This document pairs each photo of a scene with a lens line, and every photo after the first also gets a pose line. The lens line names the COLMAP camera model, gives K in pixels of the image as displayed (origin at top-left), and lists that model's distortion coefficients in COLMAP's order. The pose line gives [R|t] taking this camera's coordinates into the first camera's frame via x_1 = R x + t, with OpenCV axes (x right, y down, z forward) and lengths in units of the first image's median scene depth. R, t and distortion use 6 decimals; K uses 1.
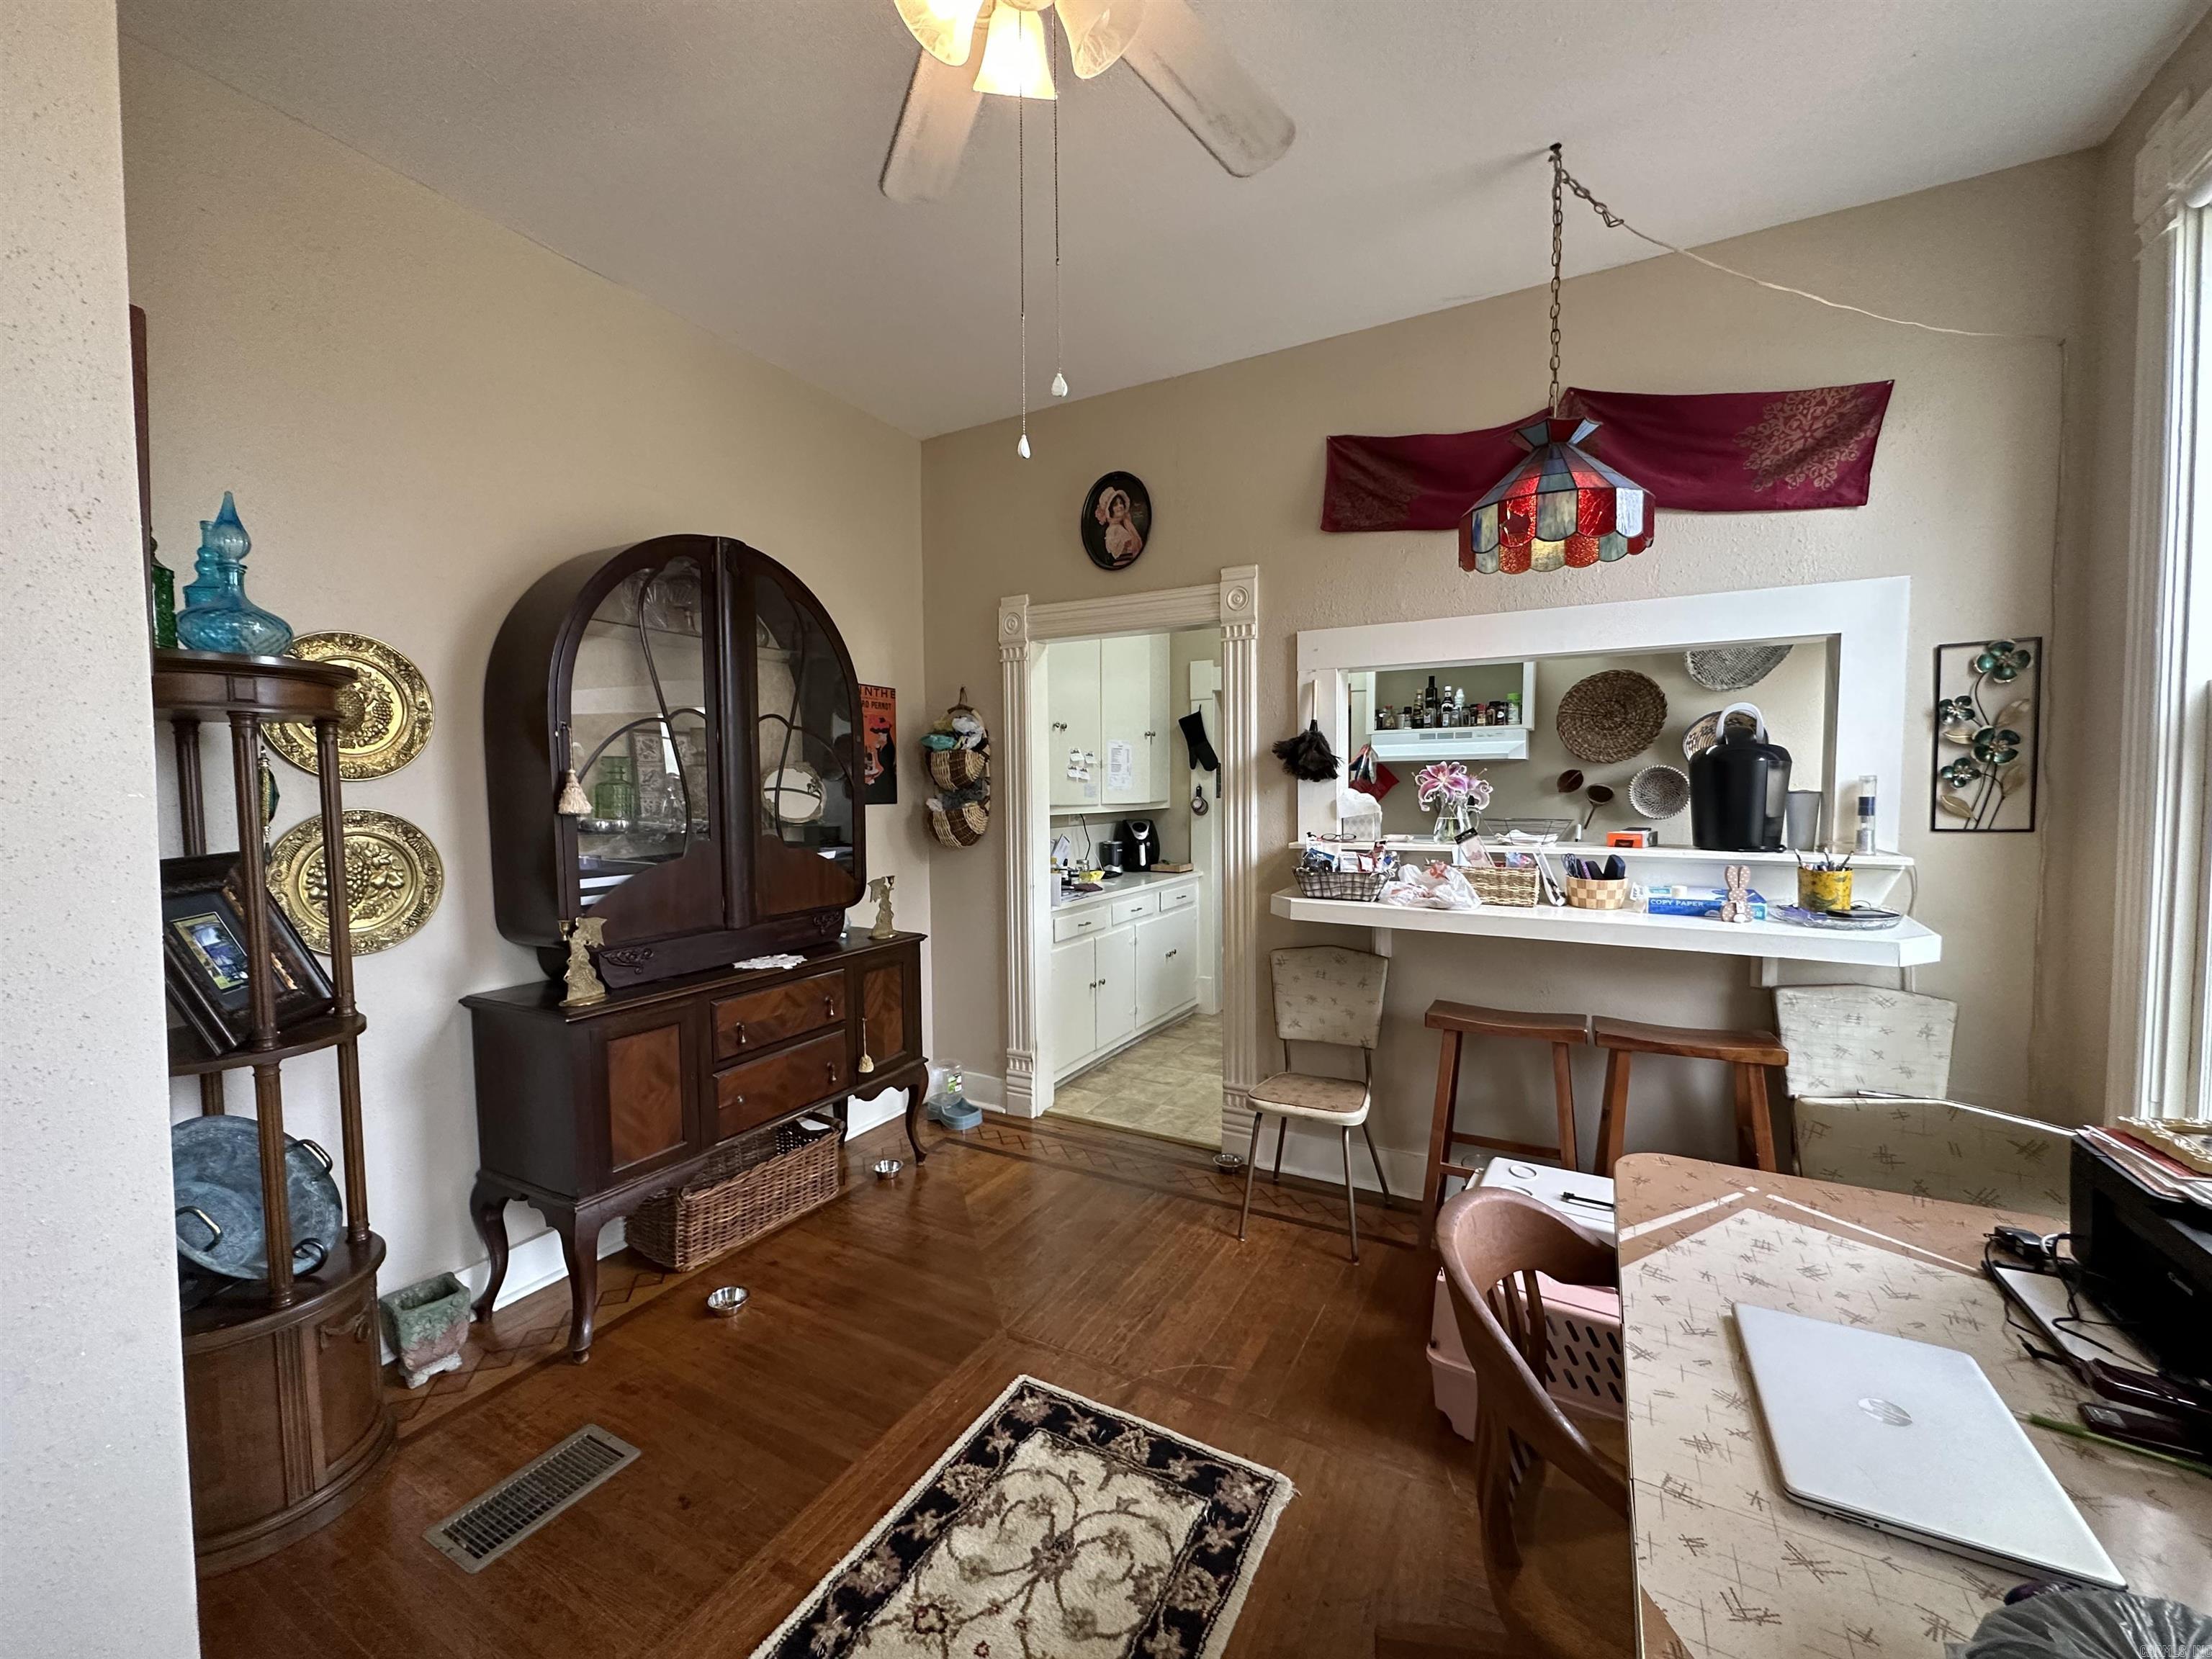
lens RADIAL K [[881.9, 0, 1101.8], [0, 881.9, 833.0], [0, 0, 1]] dist [-0.003146, 0.000042]
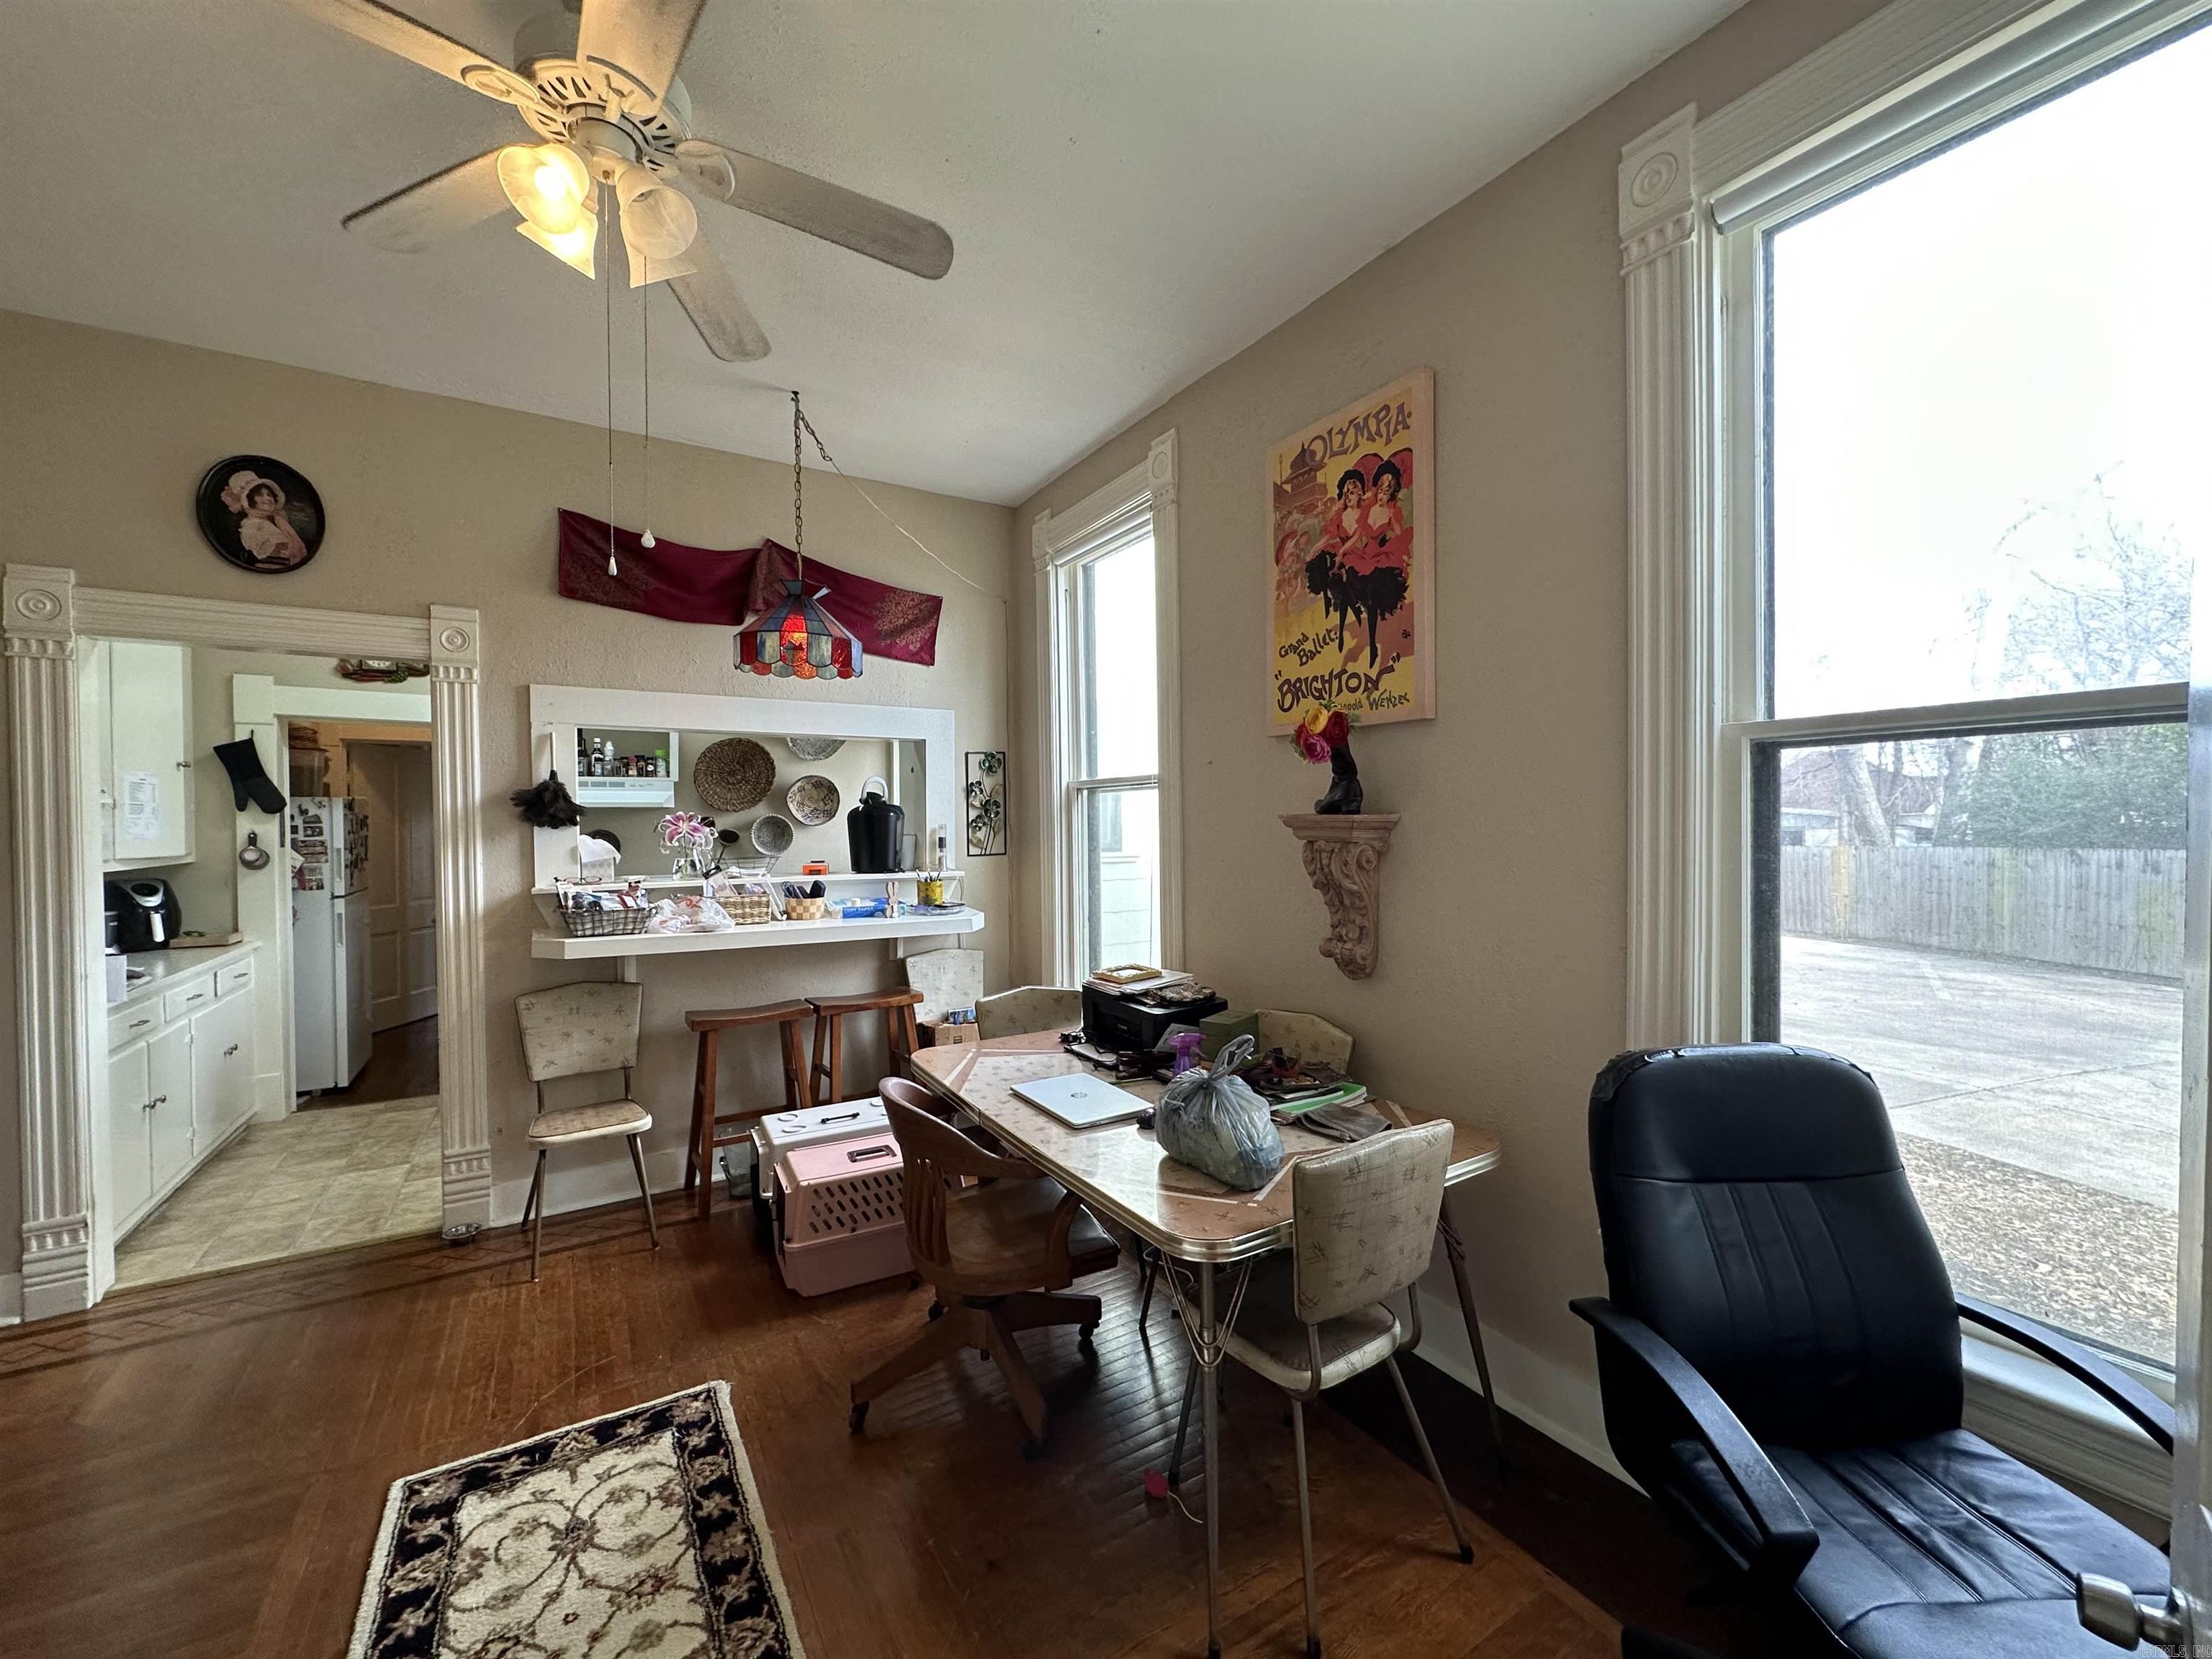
lens RADIAL K [[881.9, 0, 1101.8], [0, 881.9, 833.0], [0, 0, 1]] dist [-0.003146, 0.000042]
pose [[0.492836, -0.009318, 0.870072, -0.402754], [0.049793, 0.998606, -0.017509, -0.003114], [-0.868696, 0.051952, 0.492613, -0.094187]]
